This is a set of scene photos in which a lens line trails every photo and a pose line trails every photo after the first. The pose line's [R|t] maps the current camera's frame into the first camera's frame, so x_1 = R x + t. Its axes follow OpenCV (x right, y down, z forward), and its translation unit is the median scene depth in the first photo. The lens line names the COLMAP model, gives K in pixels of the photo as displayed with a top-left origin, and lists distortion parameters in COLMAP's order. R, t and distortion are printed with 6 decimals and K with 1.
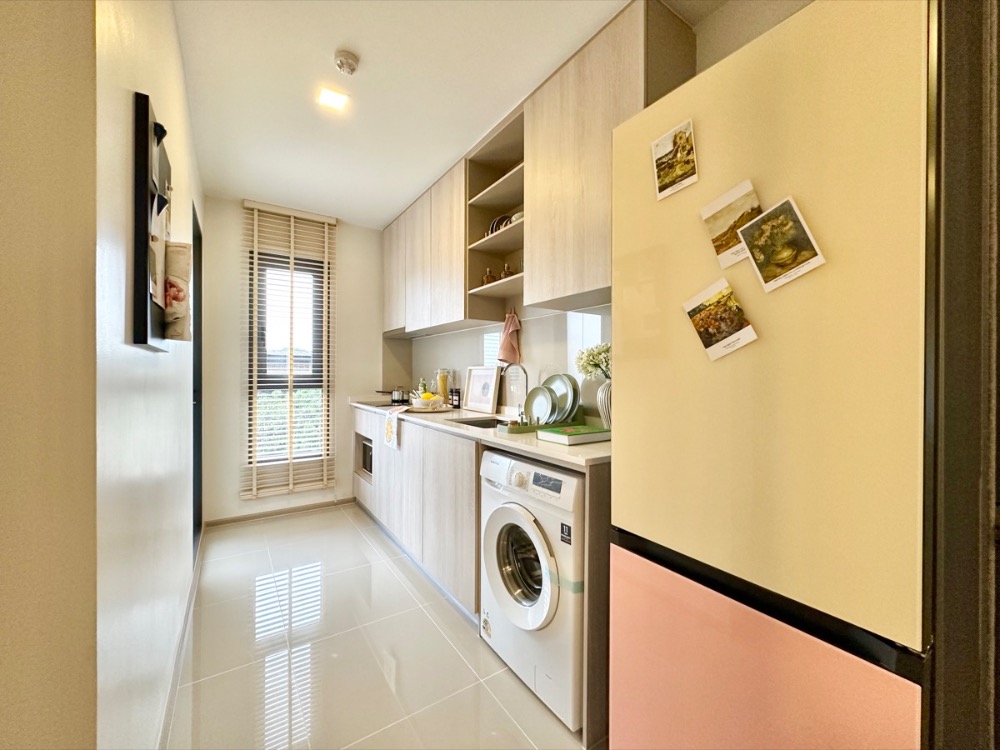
lens RADIAL K [[403.7, 0, 498.5], [0, 403.7, 371.5], [0, 0, 1]] dist [-0.000907, 0.000183]
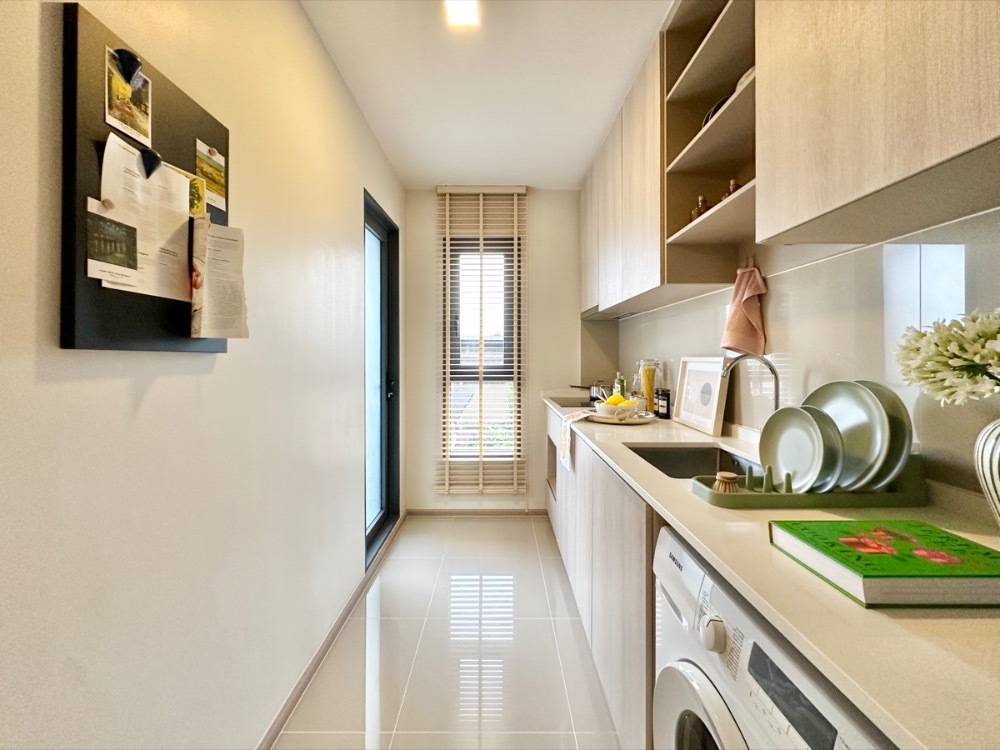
lens RADIAL K [[416.3, 0, 499.7], [0, 416.3, 355.4], [0, 0, 1]] dist [-0.001871, 0.000062]
pose [[0.833860, -0.004855, -0.551954, 0.054335], [0.005759, 0.999983, -0.000095, -0.016760], [0.551946, -0.003099, 0.833874, 0.263195]]
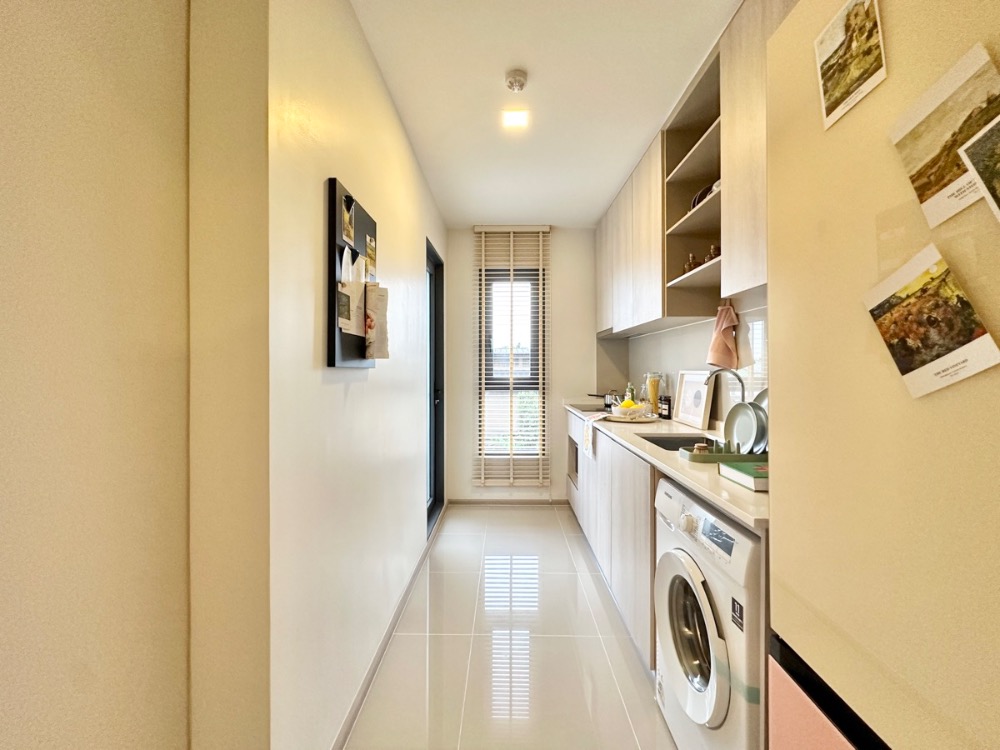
lens RADIAL K [[416.9, 0, 497.7], [0, 416.9, 365.7], [0, 0, 1]] dist [-0.001999, 0.000096]
pose [[0.822454, -0.007443, -0.568783, 0.109744], [0.005284, 0.999971, -0.005445, -0.019949], [0.568807, 0.001473, 0.822470, 0.061595]]
